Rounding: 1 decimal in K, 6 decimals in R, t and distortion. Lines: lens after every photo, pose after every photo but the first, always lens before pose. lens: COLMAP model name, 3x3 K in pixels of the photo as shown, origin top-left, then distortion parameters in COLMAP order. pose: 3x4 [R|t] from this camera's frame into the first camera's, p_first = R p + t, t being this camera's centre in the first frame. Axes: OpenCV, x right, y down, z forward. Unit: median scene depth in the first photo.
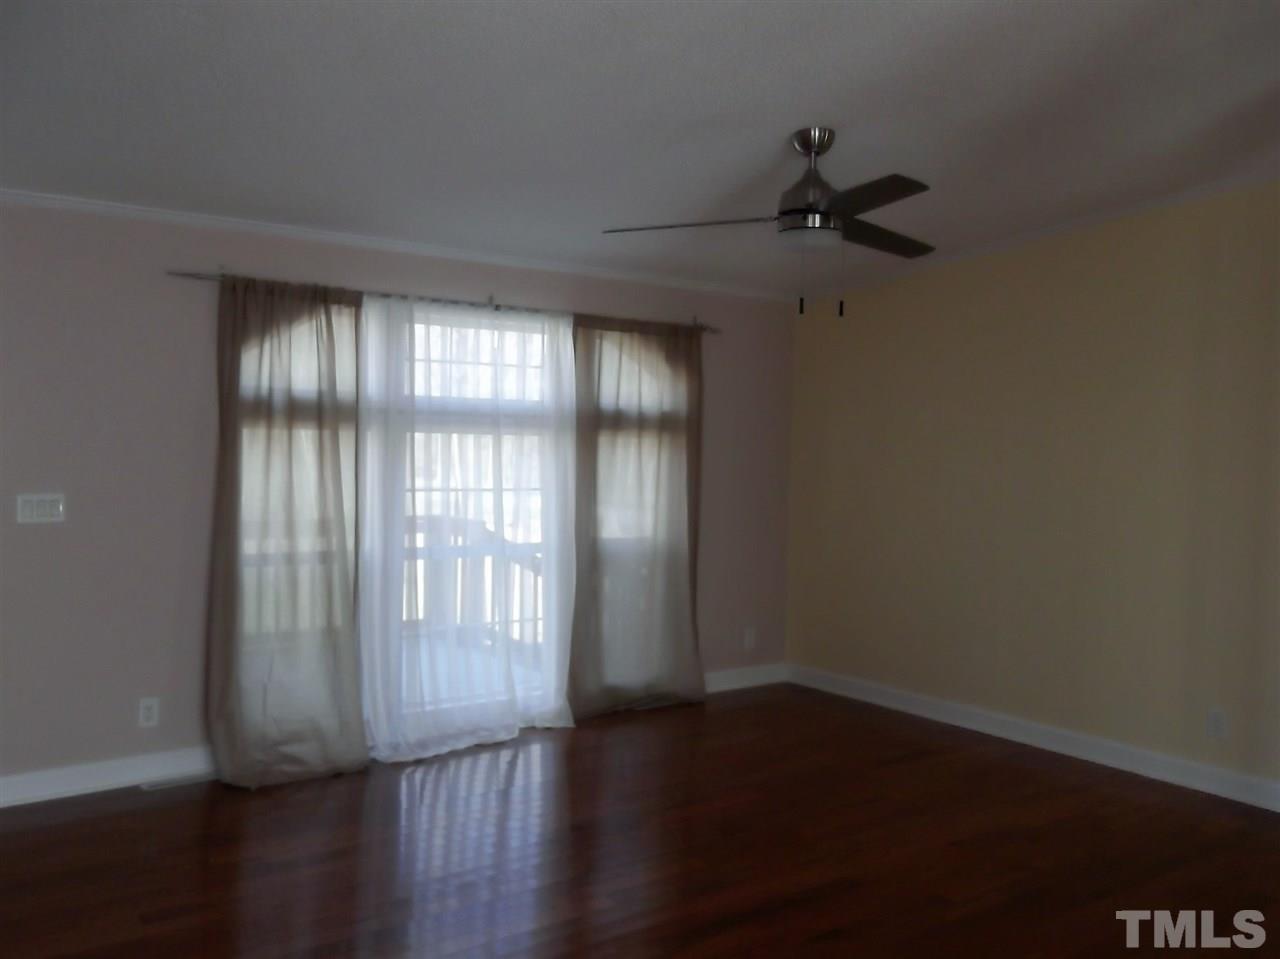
lens RADIAL K [[1085.2, 0, 640.0], [0, 1085.2, 479.5], [0, 0, 1]] dist [0.014269, 0.004381]
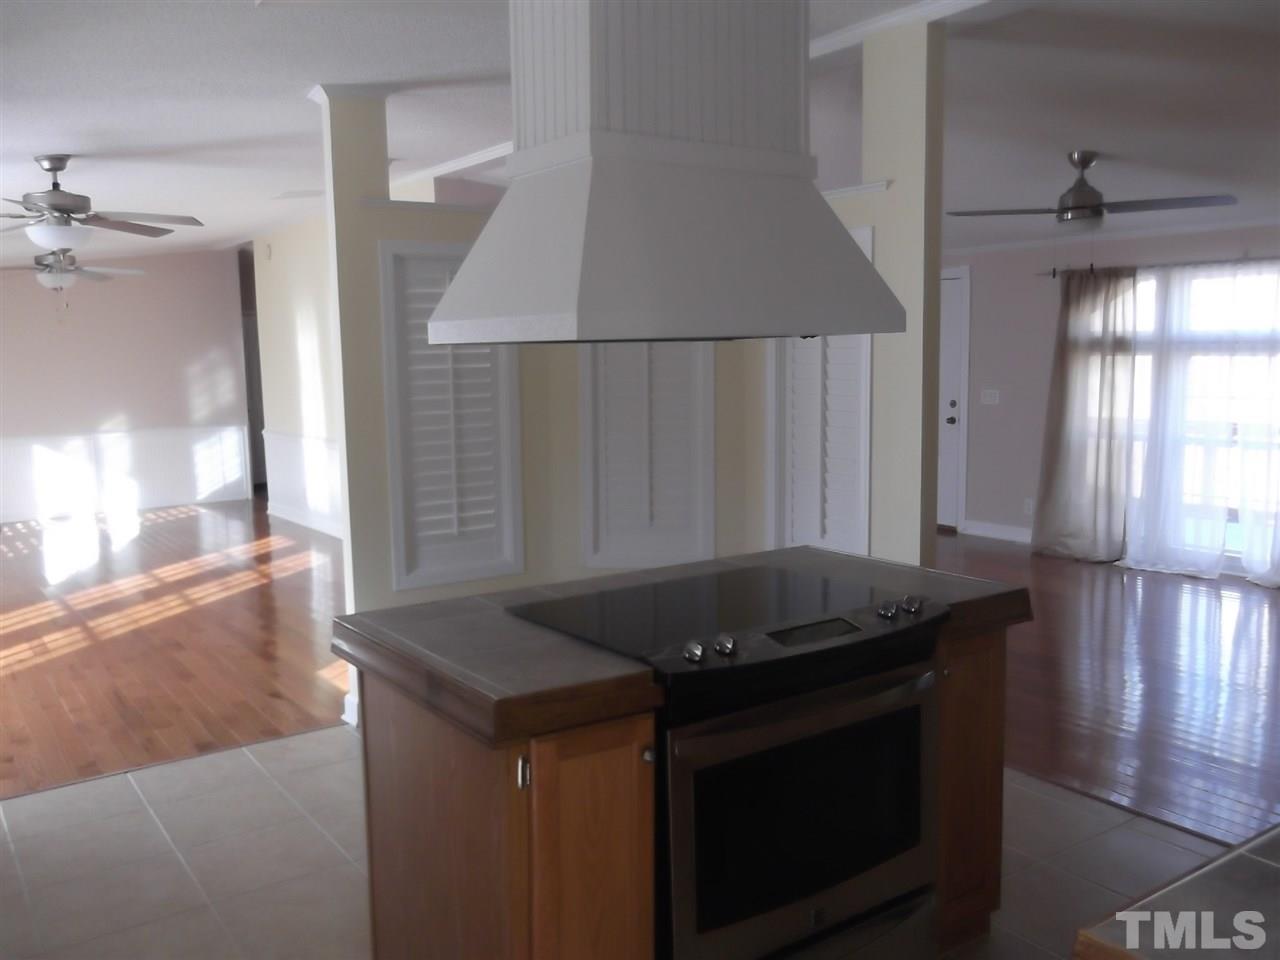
lens RADIAL K [[1085.2, 0, 640.0], [0, 1085.2, 480.0], [0, 0, 1]] dist [0.014269, 0.004381]
pose [[-0.001109, 0.092276, -0.995733, 1.380809], [-0.041284, 0.994880, 0.092243, 0.018943], [0.999147, 0.041210, 0.002706, 0.300687]]
